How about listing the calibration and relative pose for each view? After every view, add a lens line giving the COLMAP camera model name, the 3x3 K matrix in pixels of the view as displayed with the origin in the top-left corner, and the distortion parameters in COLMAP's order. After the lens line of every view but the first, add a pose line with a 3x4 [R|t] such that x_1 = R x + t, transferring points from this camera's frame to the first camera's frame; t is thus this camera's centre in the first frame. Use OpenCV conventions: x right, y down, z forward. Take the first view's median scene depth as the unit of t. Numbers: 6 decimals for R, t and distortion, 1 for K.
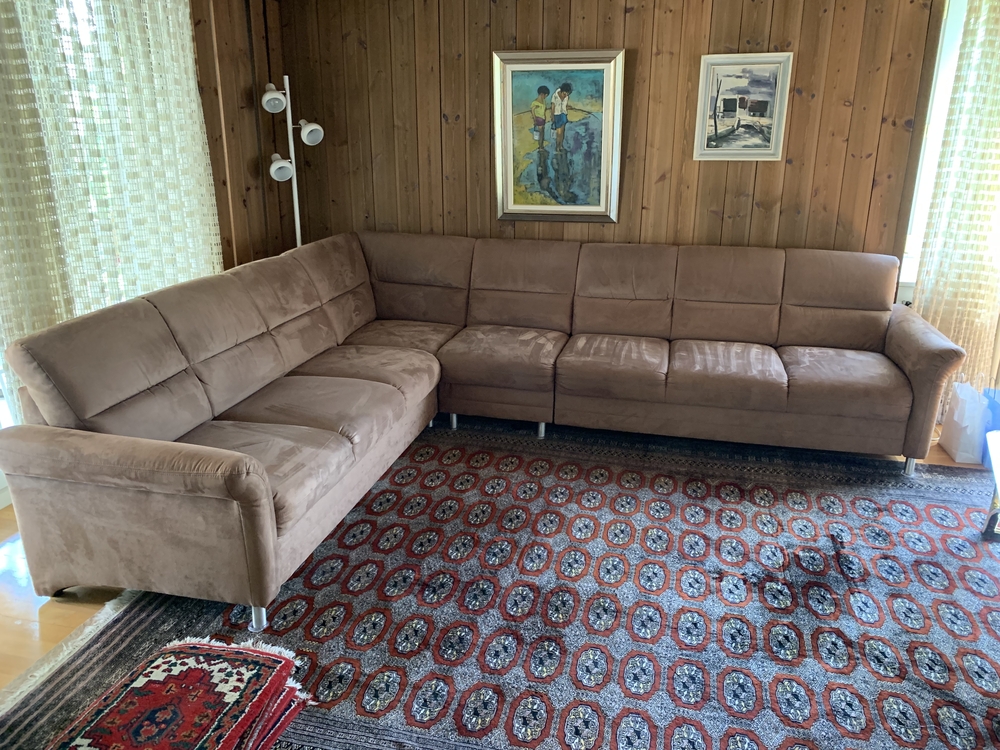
lens RADIAL K [[762.2, 0, 475.4], [0, 762.2, 369.4], [0, 0, 1]] dist [0.047639, -0.064394]
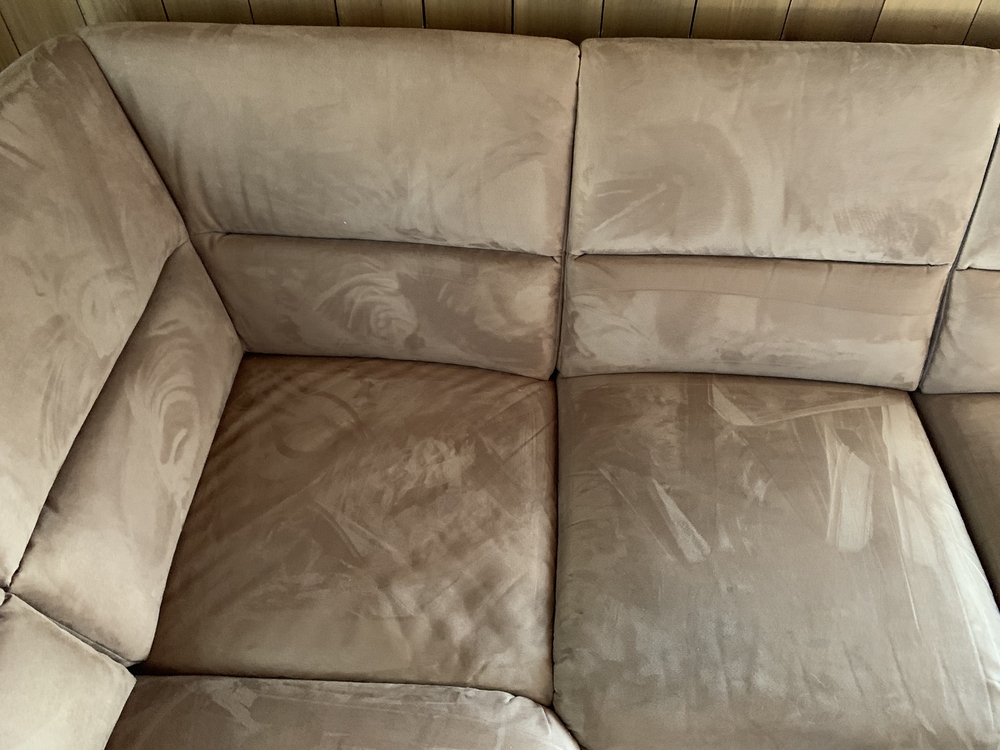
lens RADIAL K [[821.8, 0, 488.4], [0, 821.8, 376.6], [0, 0, 1]] dist [0.066268, -0.091845]
pose [[0.981954, -0.148712, 0.116839, -0.076326], [0.073229, 0.868587, 0.490095, -0.213729], [-0.174368, -0.472695, 0.863803, 0.707457]]
